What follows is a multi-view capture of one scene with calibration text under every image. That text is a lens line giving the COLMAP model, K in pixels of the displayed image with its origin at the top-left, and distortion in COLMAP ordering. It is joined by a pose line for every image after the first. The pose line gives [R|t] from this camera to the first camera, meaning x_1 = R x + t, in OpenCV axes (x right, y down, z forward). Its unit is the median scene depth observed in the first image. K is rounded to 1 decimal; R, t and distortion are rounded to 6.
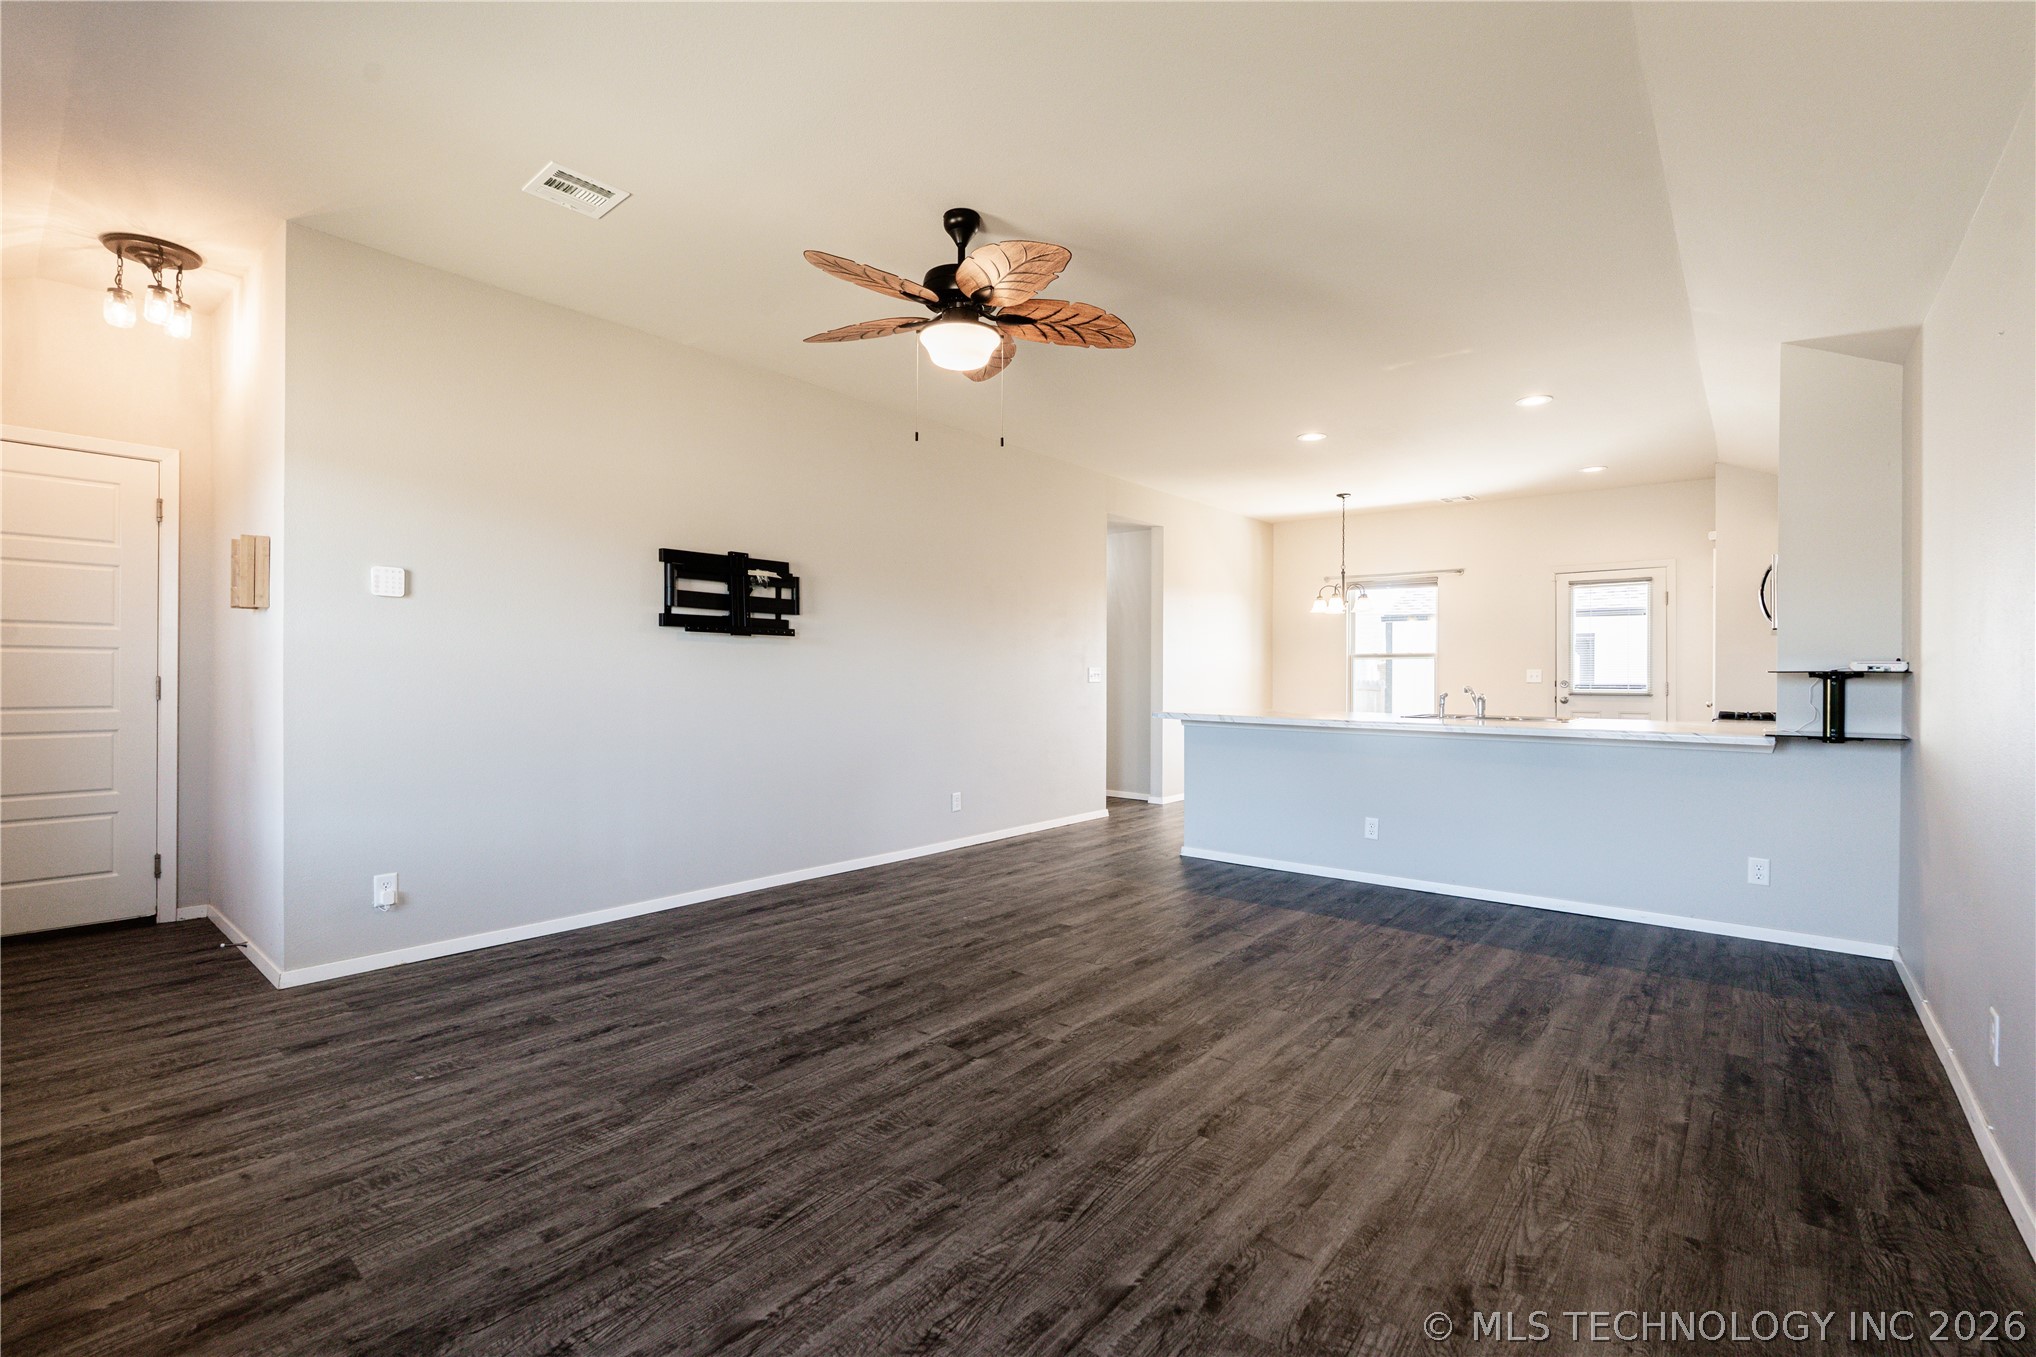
lens RADIAL K [[898.1, 0, 1021.8], [0, 898.1, 676.0], [0, 0, 1]] dist [-0.008273, 0.000475]
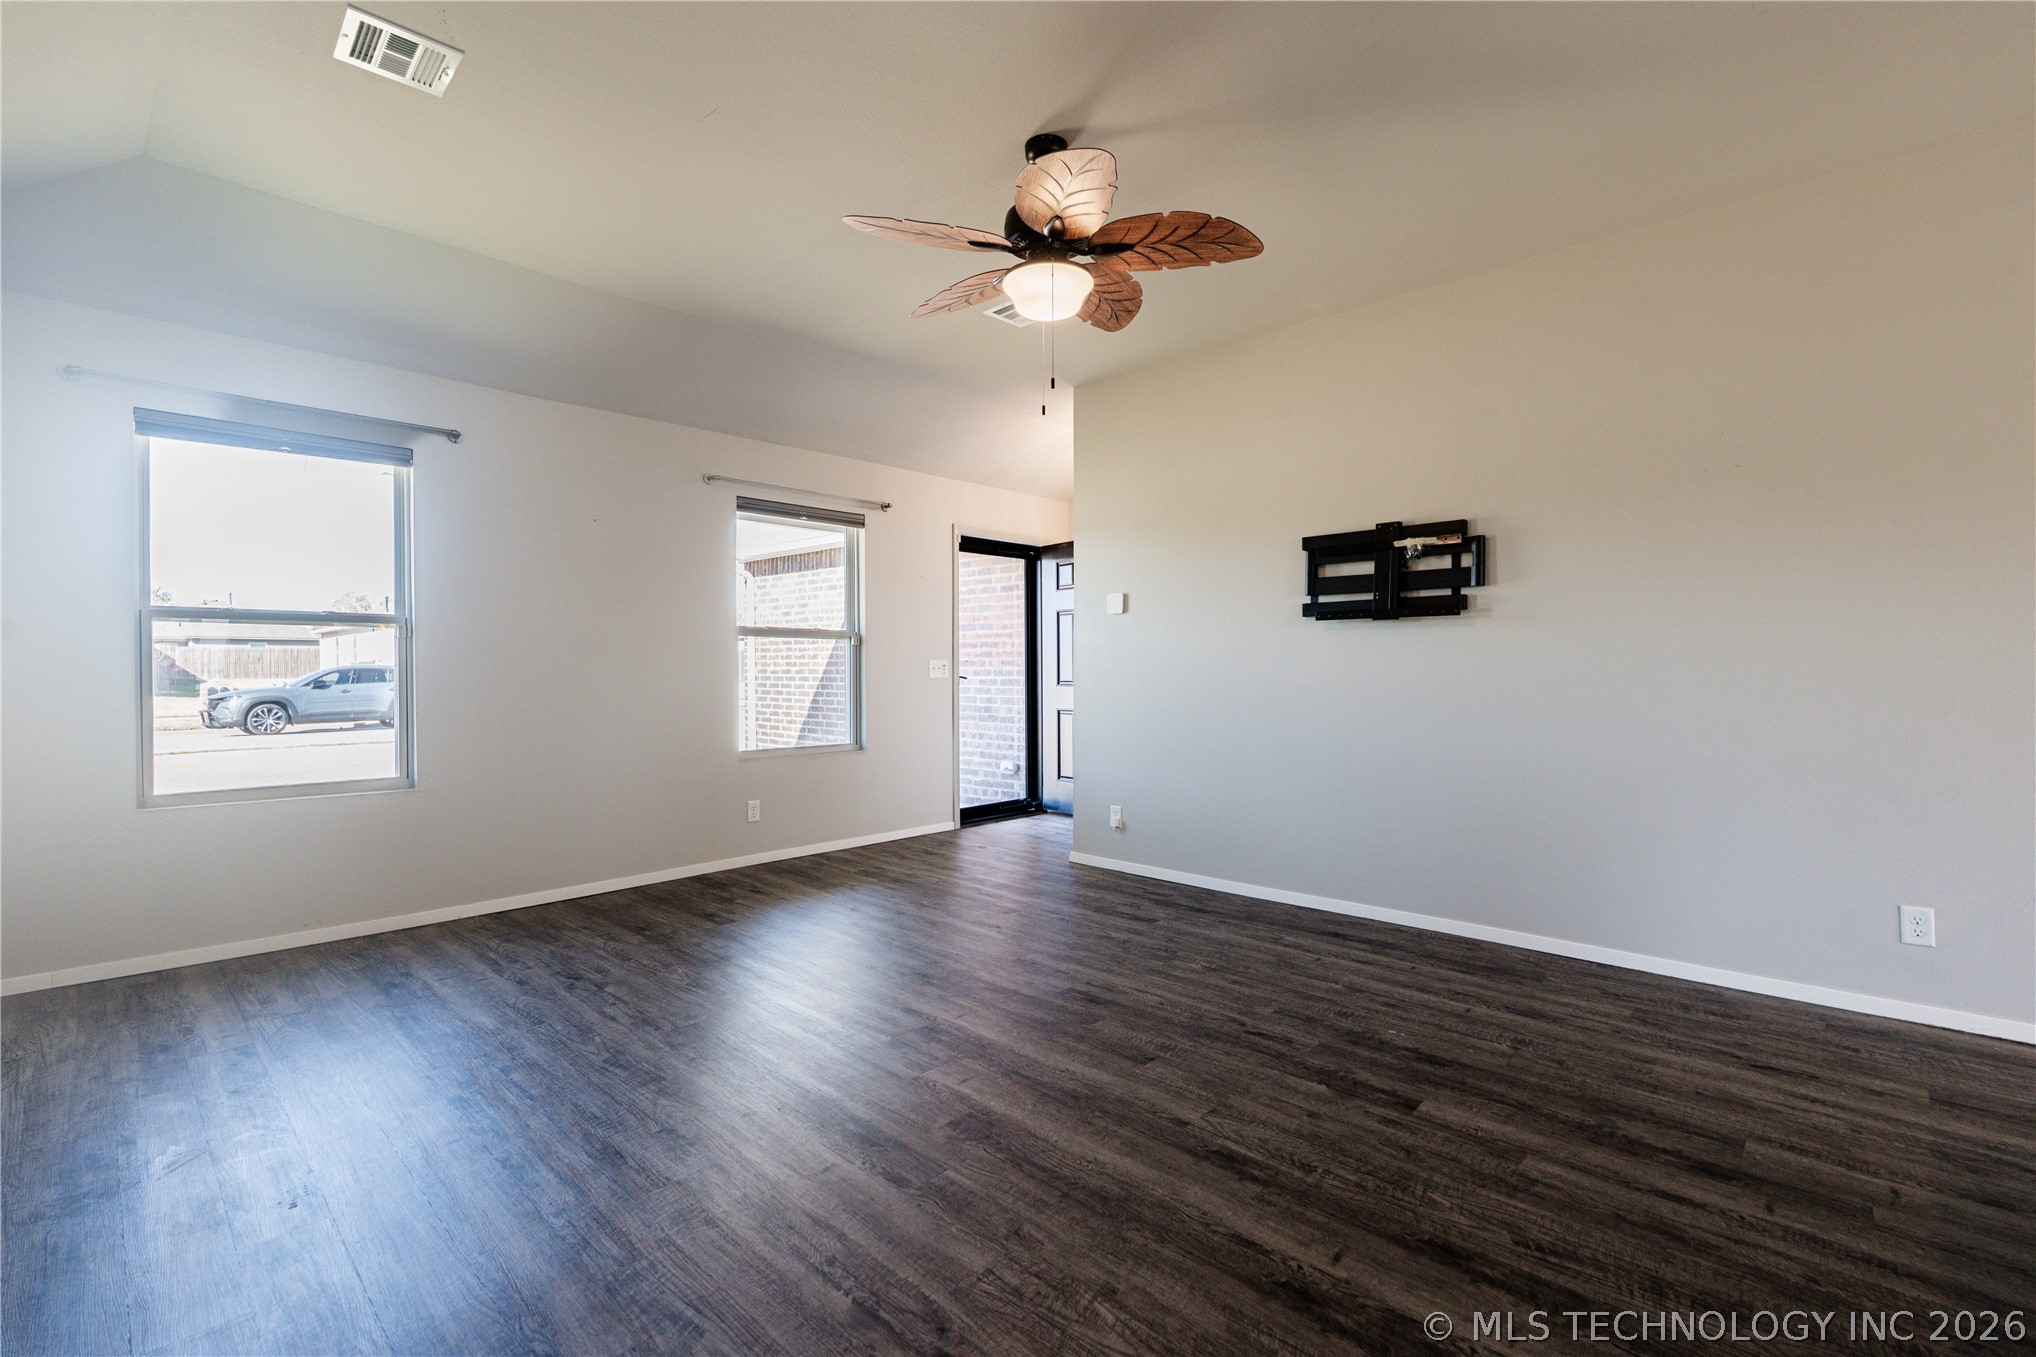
lens RADIAL K [[898.1, 0, 1021.8], [0, 898.1, 676.0], [0, 0, 1]] dist [-0.008273, 0.000475]
pose [[-0.070783, 0.001389, -0.997491, 0.794384], [0.000538, 0.999999, 0.001354, 0.009734], [0.997492, -0.000441, -0.070784, 1.008244]]
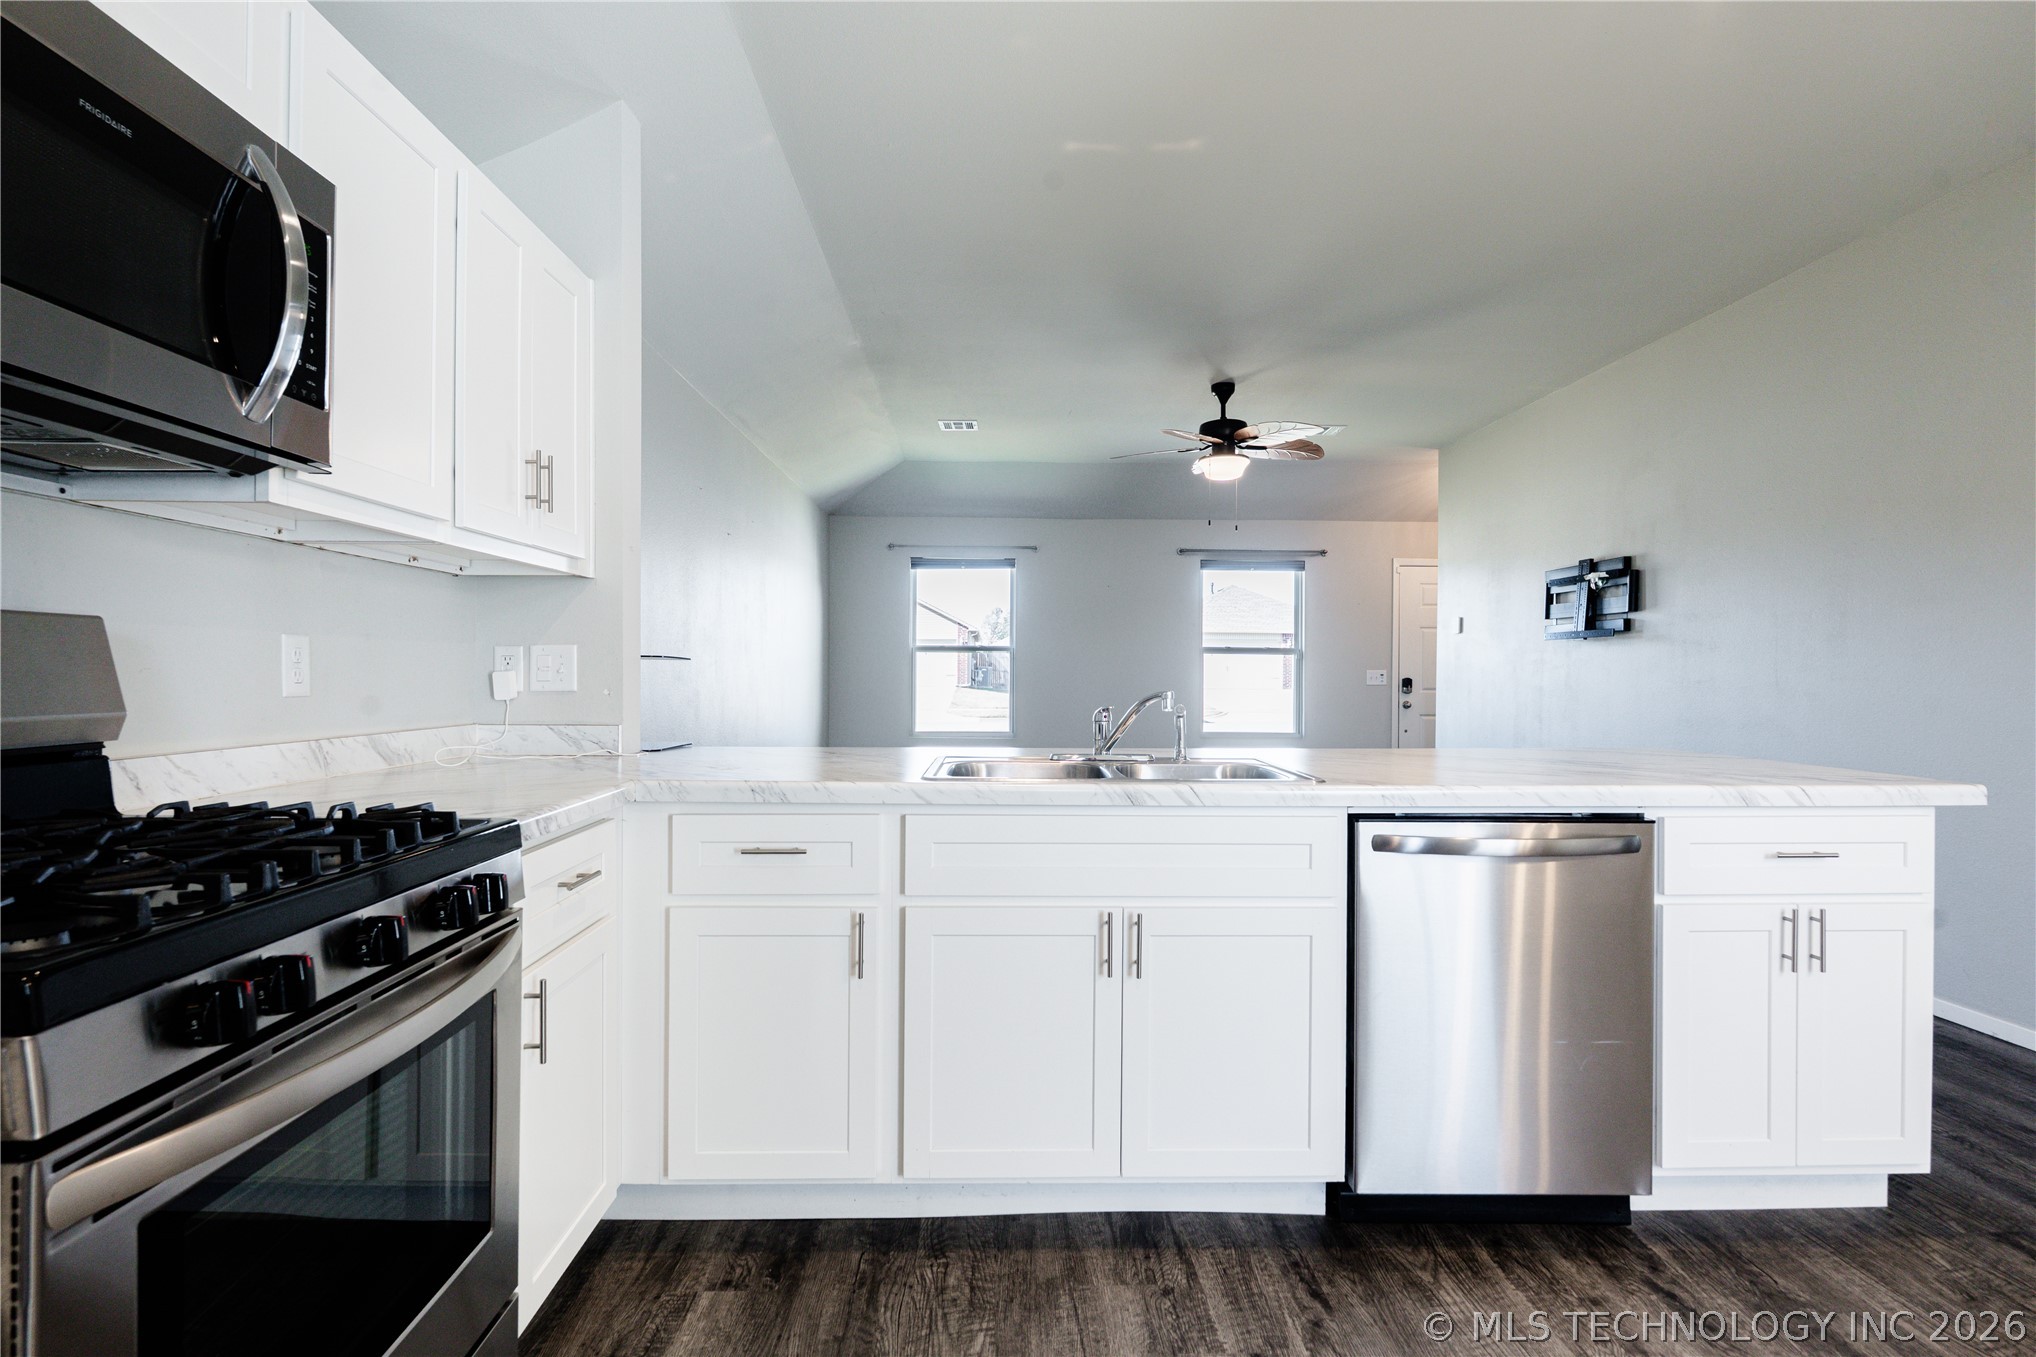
lens RADIAL K [[994.3, 0, 1024.0], [0, 994.3, 675.7], [0, 0, 1]] dist [-0.009088, 0.000466]
pose [[-0.748777, -0.010896, -0.662733, 1.318795], [-0.012746, 0.999917, -0.002039, 0.009114], [0.662700, 0.006920, -0.748853, 2.024312]]
